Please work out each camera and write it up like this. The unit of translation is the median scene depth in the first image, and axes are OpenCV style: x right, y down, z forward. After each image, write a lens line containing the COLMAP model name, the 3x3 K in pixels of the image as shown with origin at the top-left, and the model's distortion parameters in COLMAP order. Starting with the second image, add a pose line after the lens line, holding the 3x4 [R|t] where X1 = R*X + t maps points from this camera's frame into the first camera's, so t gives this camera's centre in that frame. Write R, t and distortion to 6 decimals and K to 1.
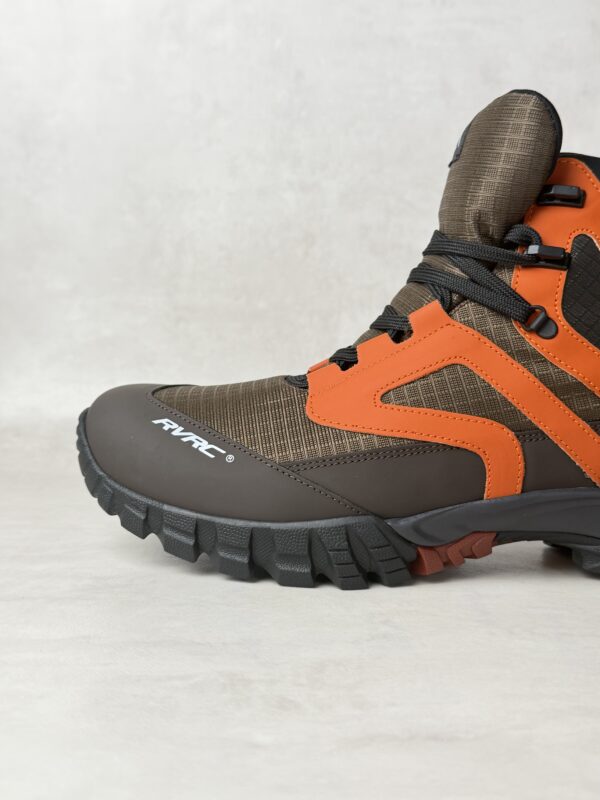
lens RADIAL K [[940.0, 0, 300.0], [0, 940.0, 400.0], [0, 0, 1]] dist [0.186206, -0.517007]
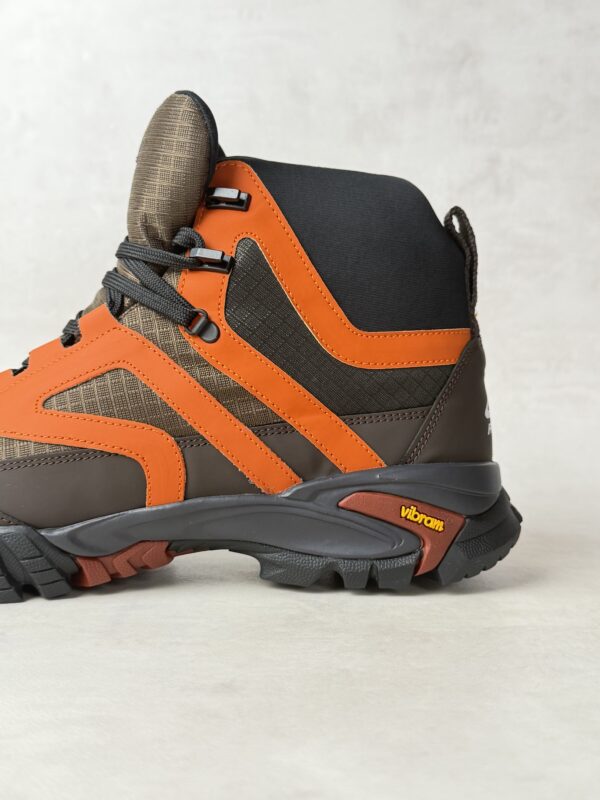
lens RADIAL K [[940.0, 0, 300.0], [0, 940.0, 400.0], [0, 0, 1]] dist [0.186206, -0.517007]
pose [[0.999976, -0.002787, 0.006372, 0.345672], [0.002957, 0.999635, -0.026866, 0.021285], [-0.006295, 0.026884, 0.999619, 0.022983]]
